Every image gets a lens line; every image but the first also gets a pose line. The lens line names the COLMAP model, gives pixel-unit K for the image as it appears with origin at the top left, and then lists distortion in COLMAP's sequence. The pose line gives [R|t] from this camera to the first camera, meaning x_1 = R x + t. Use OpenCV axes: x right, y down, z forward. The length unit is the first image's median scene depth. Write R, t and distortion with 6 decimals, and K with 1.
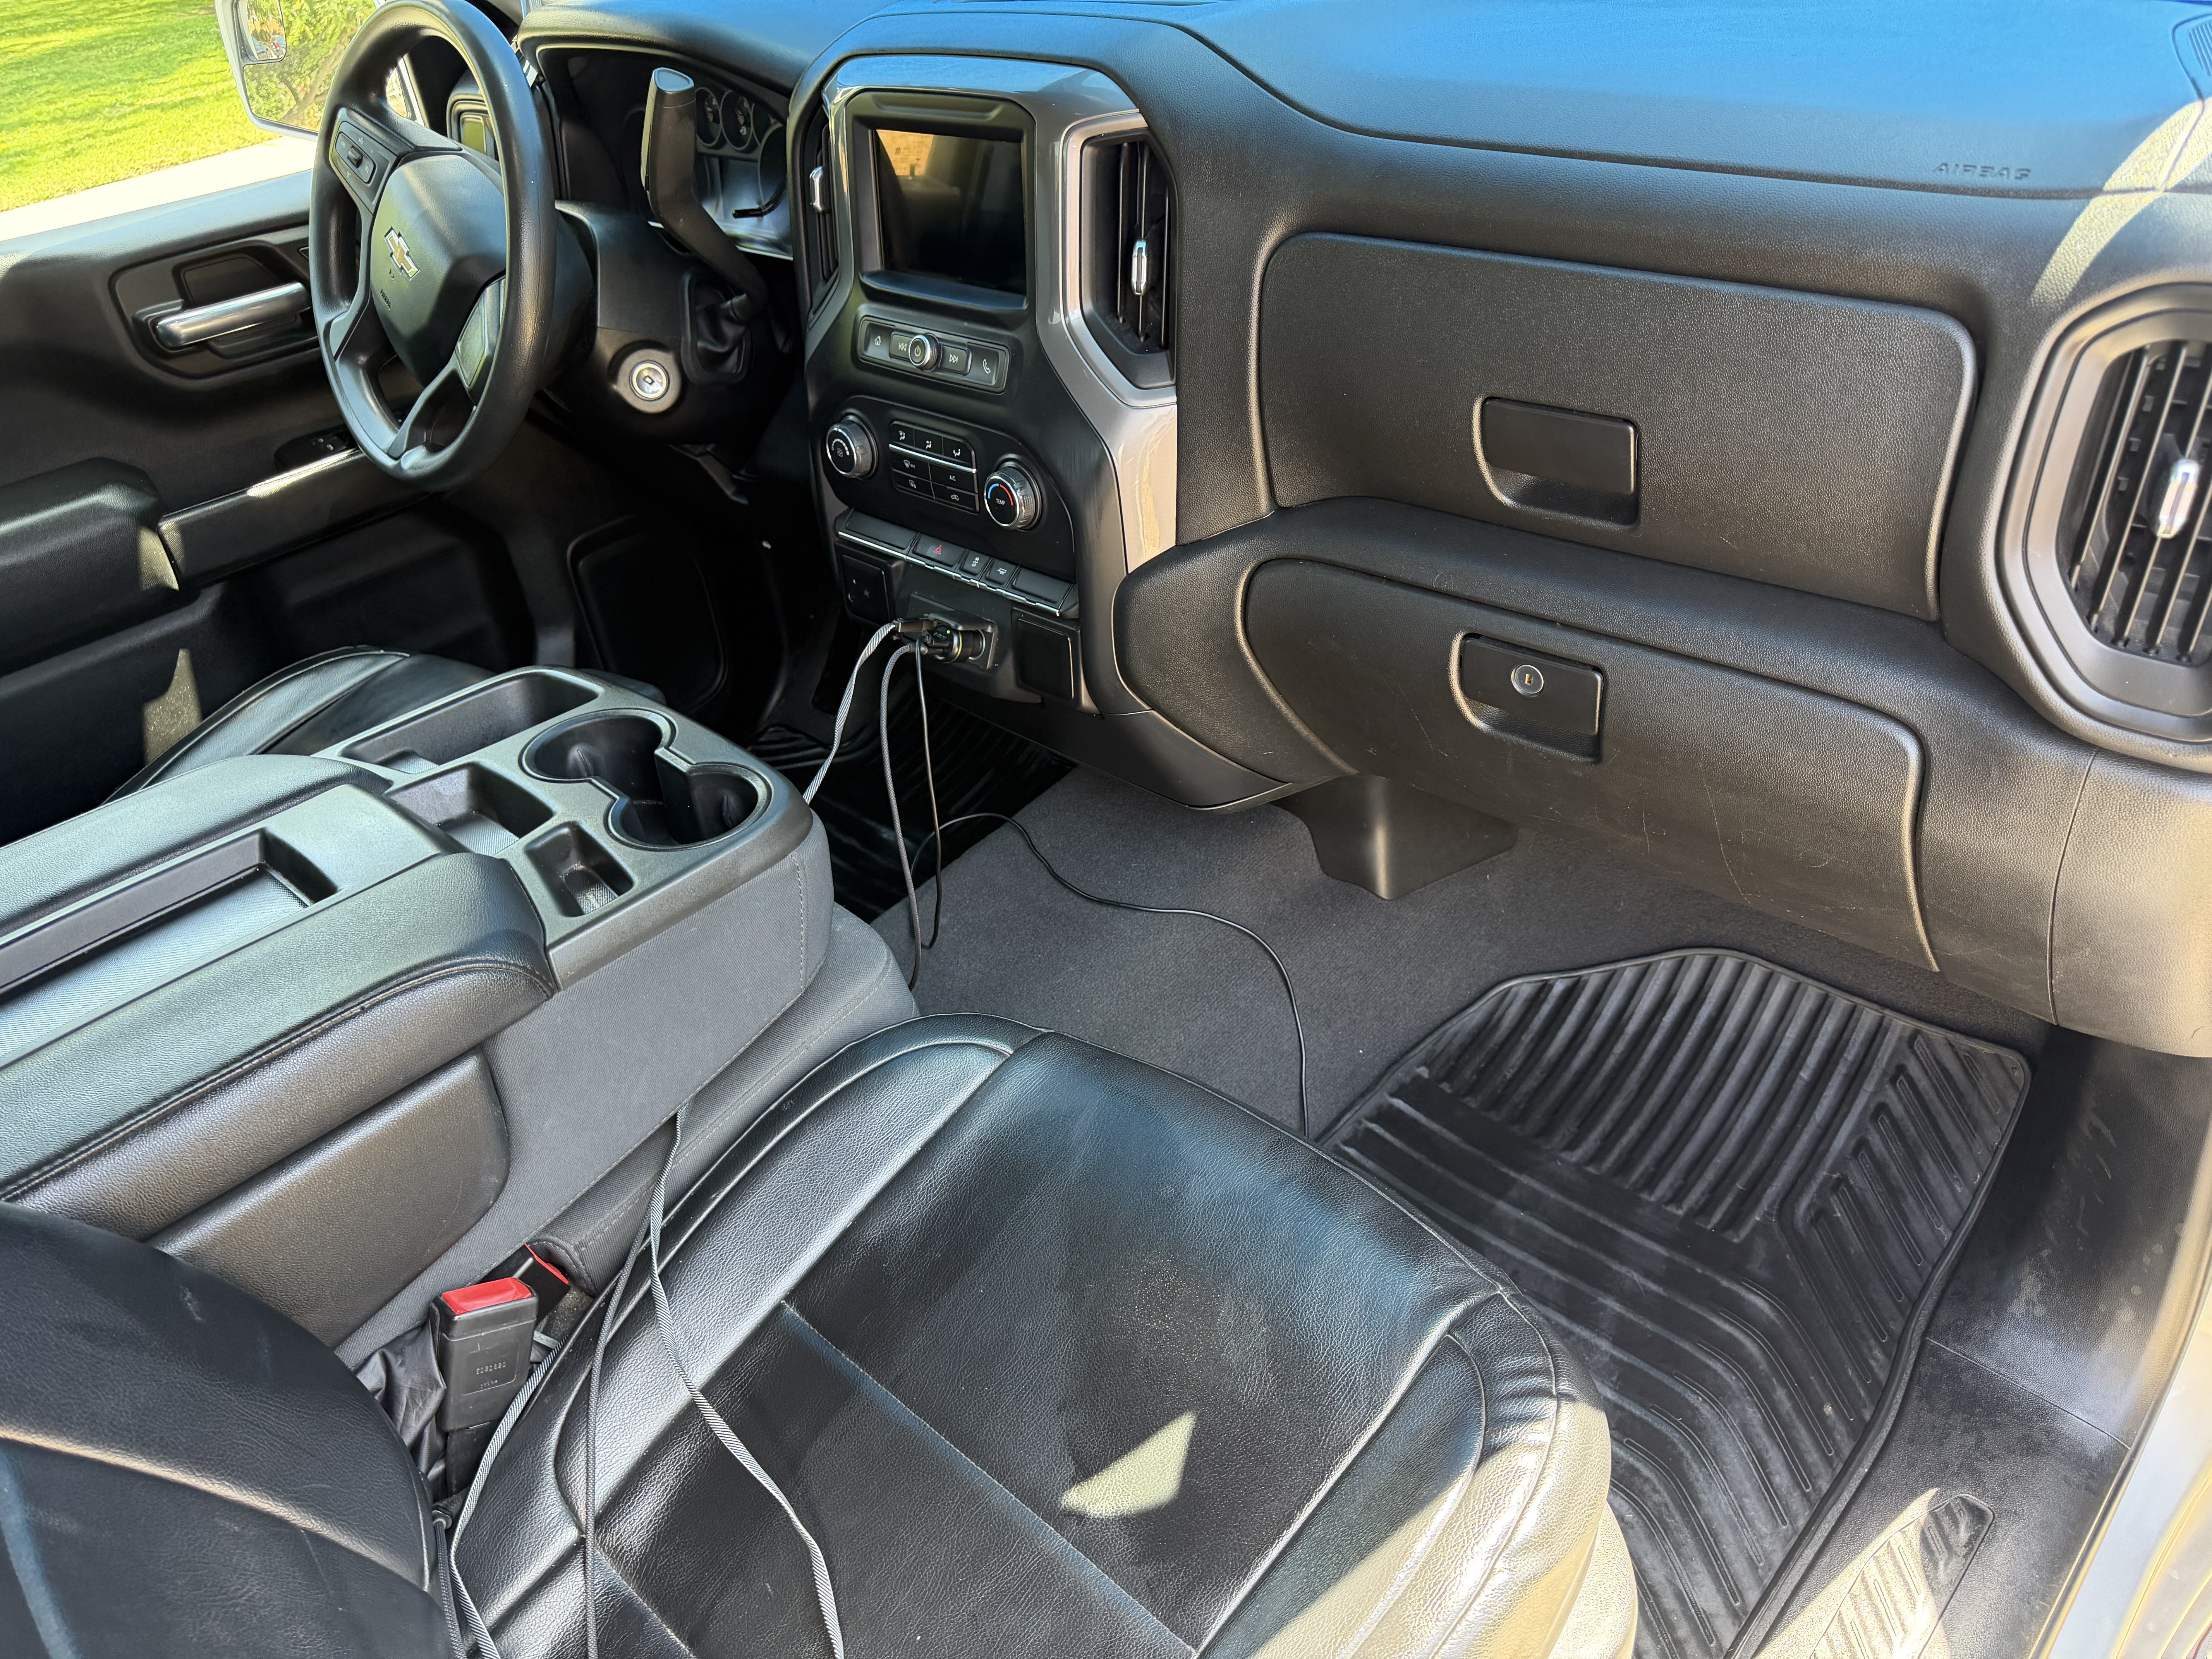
lens RADIAL K [[1607.5, 0, 1106.0], [0, 1607.5, 829.5], [0, 0, 1]] dist [-0.056323, 0.000827]
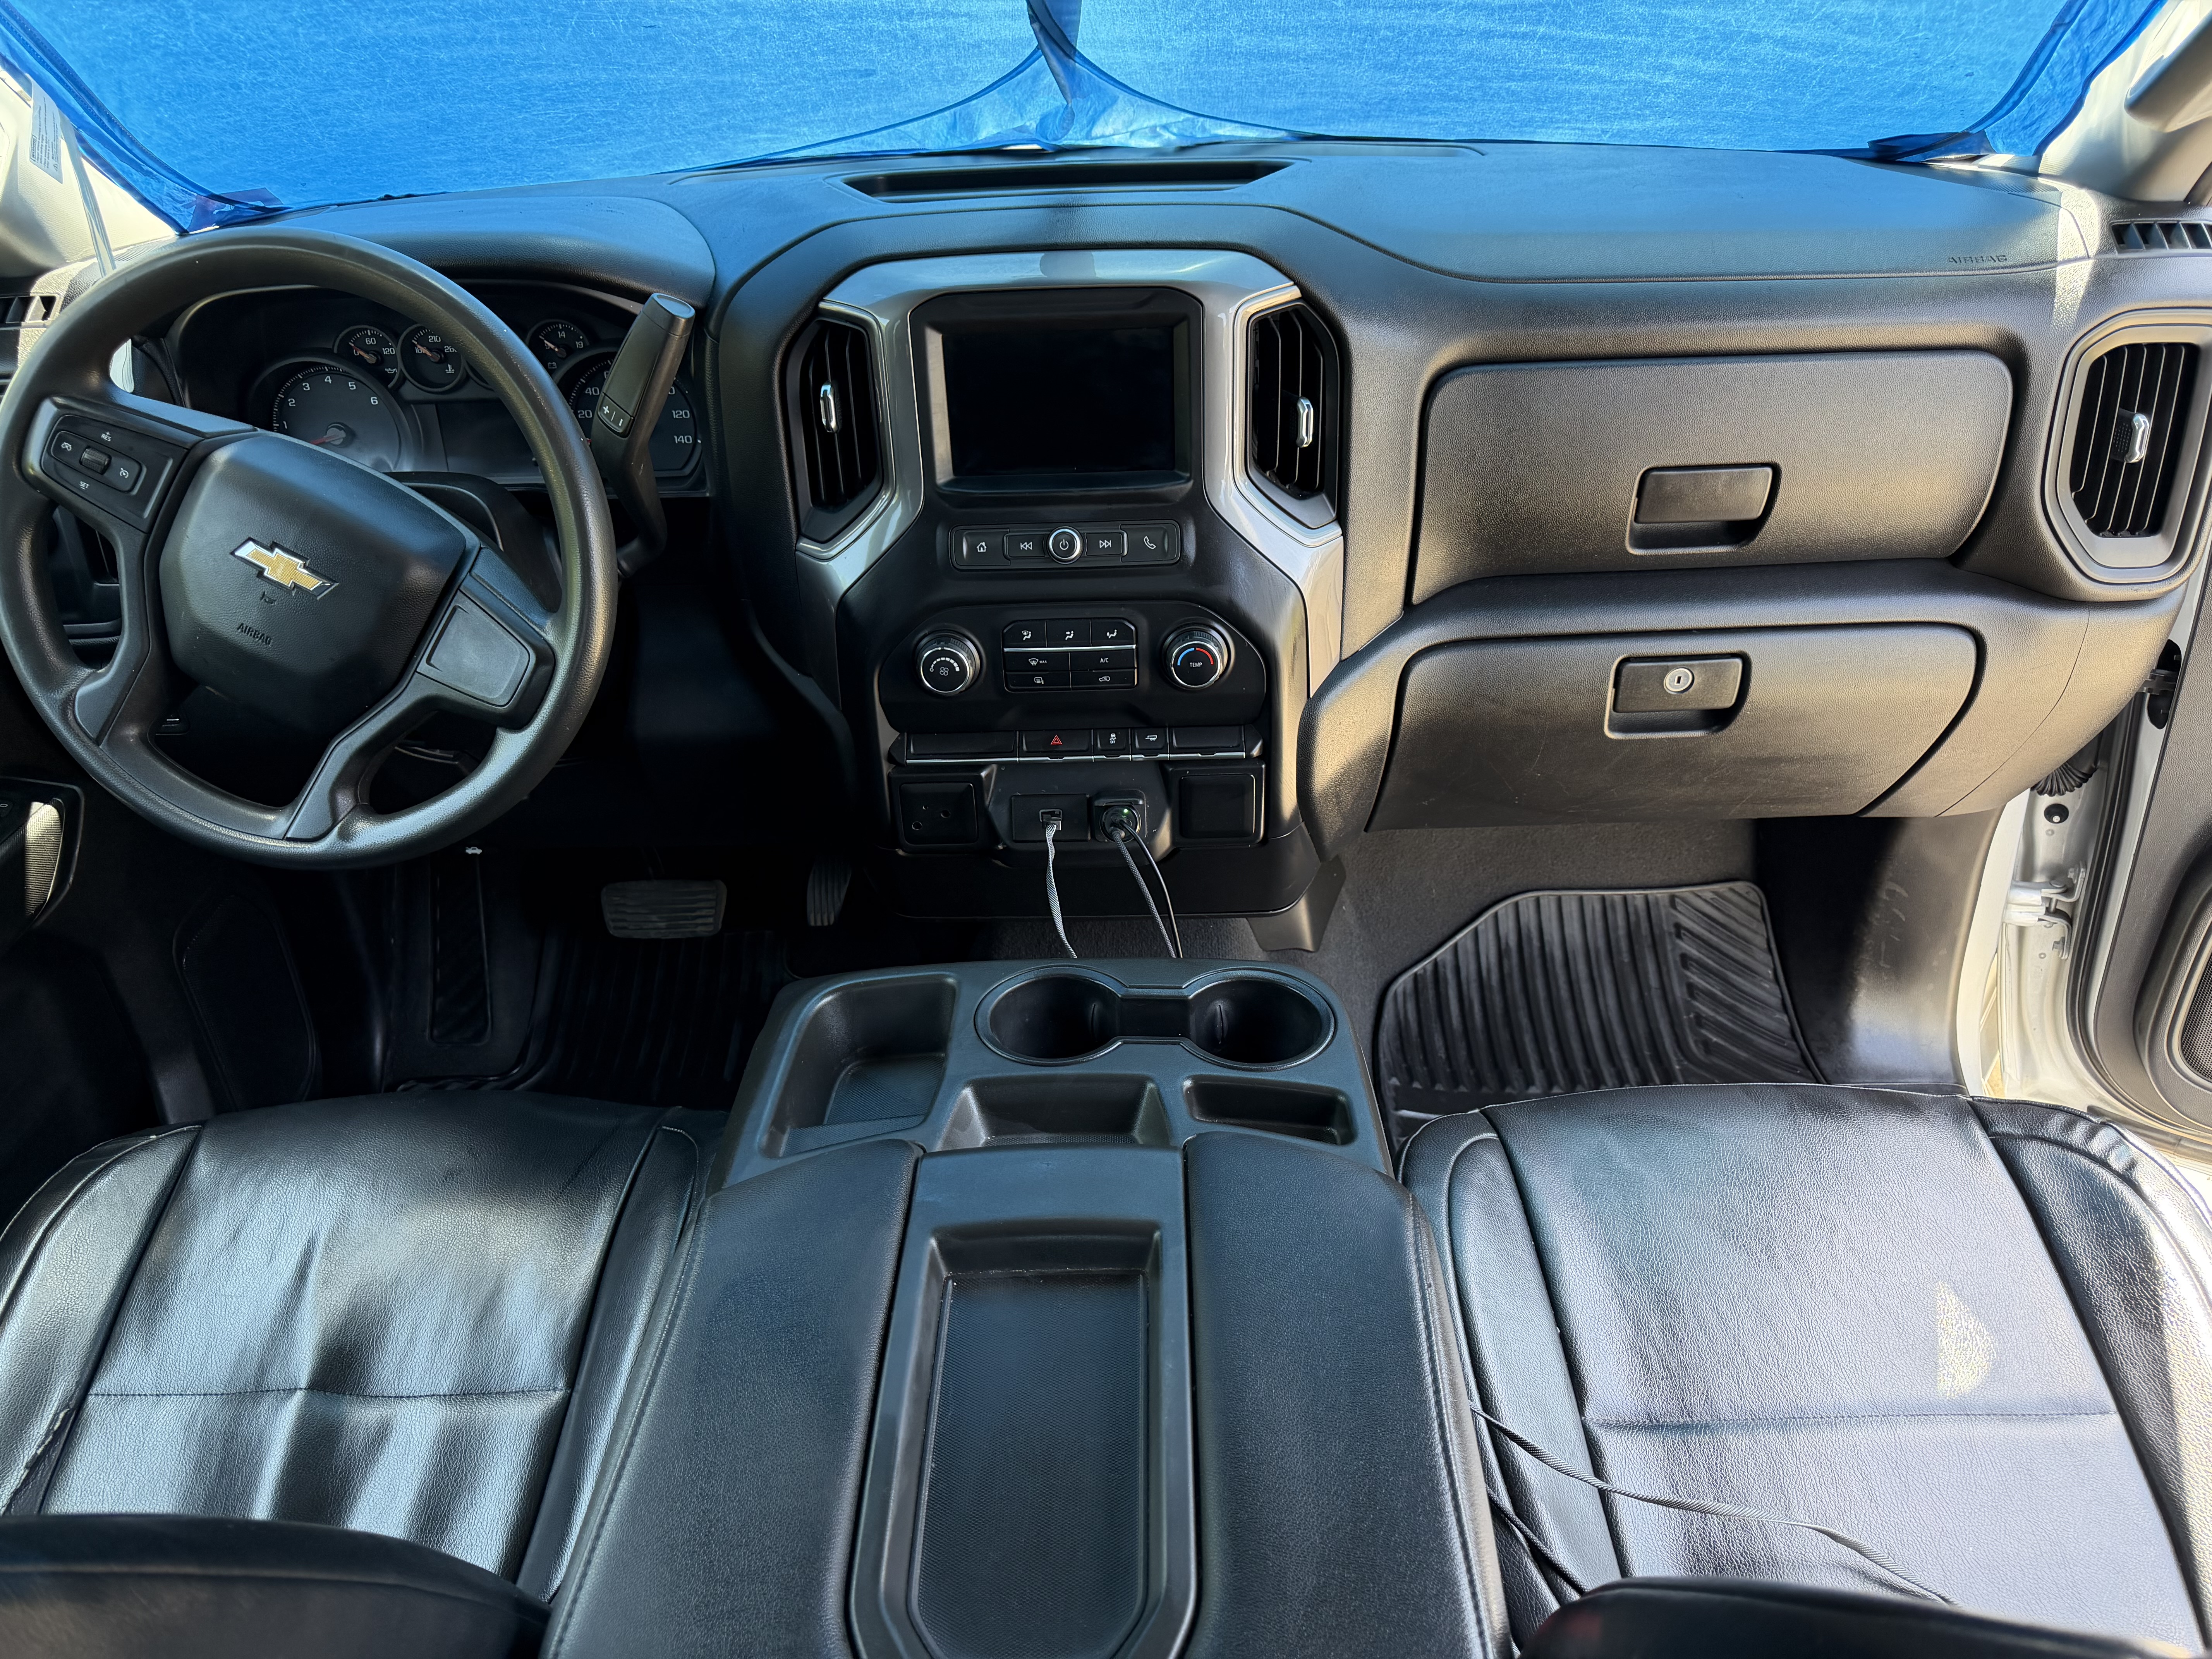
lens RADIAL K [[1607.5, 0, 1106.0], [0, 1607.5, 829.5], [0, 0, 1]] dist [-0.056323, 0.000827]
pose [[0.743320, -0.295795, 0.599984, -0.725598], [0.351965, 0.935673, 0.025242, -0.145202], [-0.568855, 0.192410, 0.799613, 0.220586]]
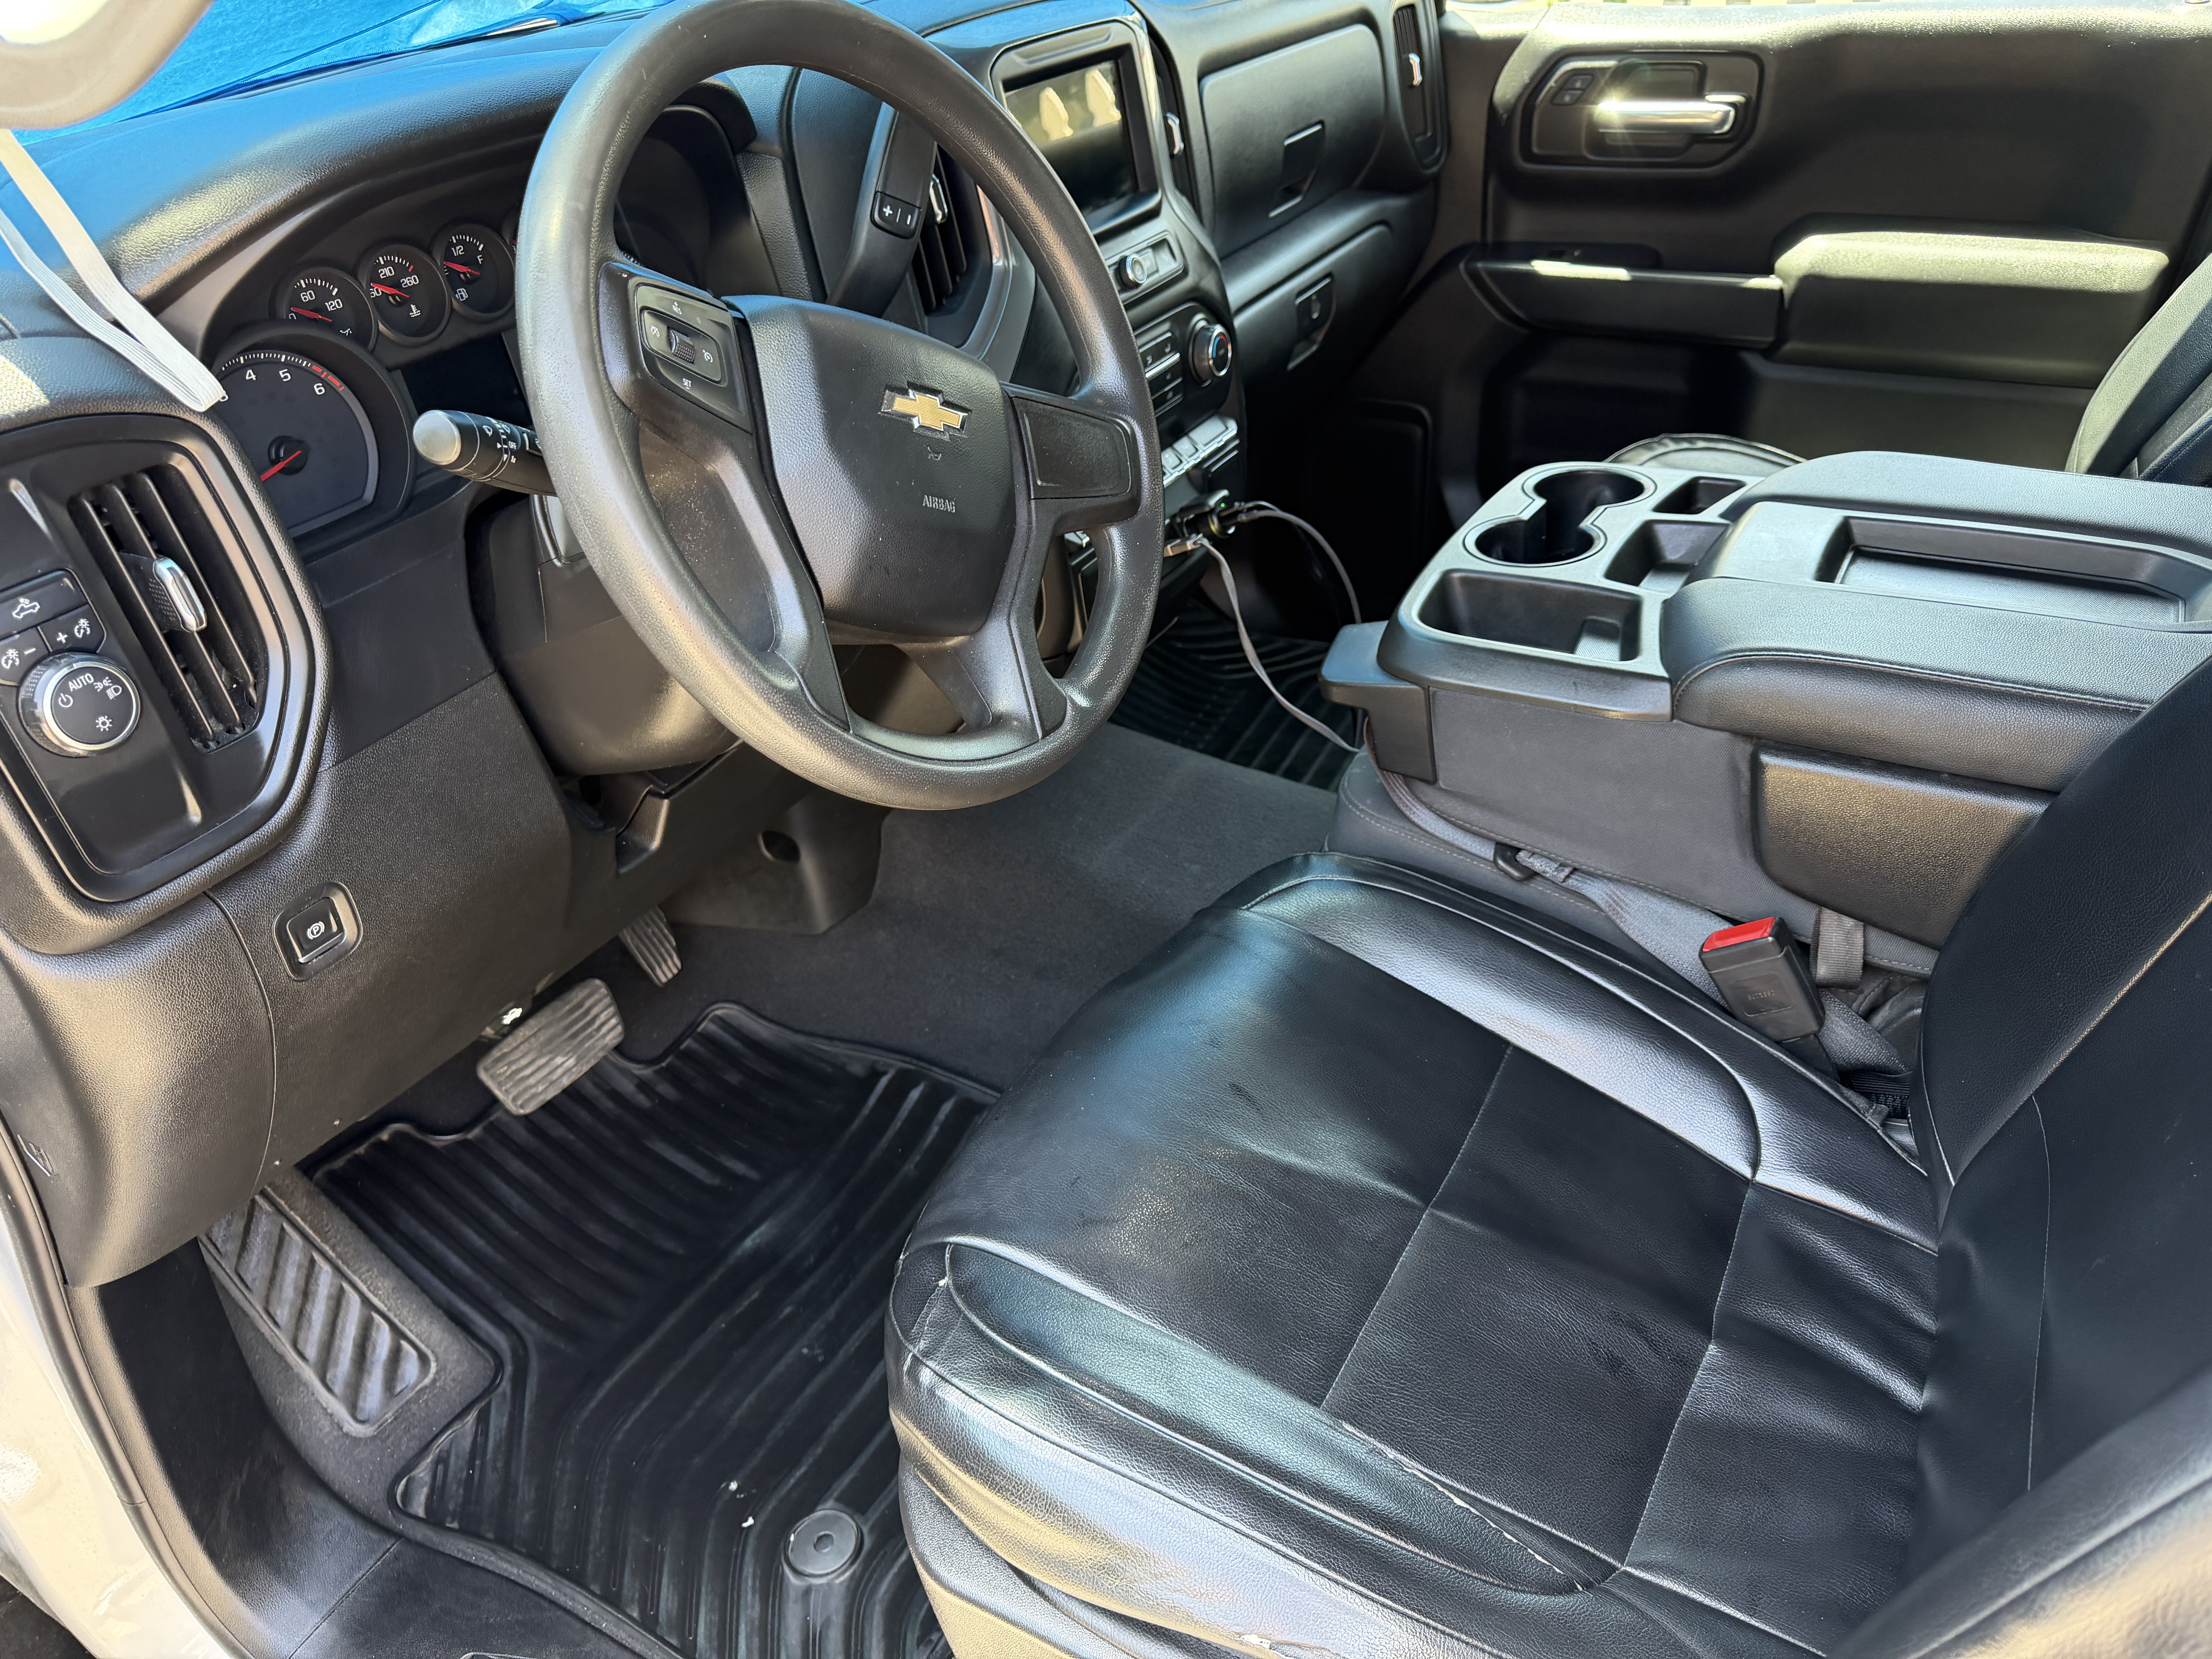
lens RADIAL K [[1607.5, 0, 1106.0], [0, 1607.5, 829.5], [0, 0, 1]] dist [-0.056323, 0.000827]
pose [[-0.225377, -0.437406, 0.870563, -1.163114], [0.618956, 0.625776, 0.474655, -0.566283], [-0.752395, 0.645817, 0.129700, 1.085579]]
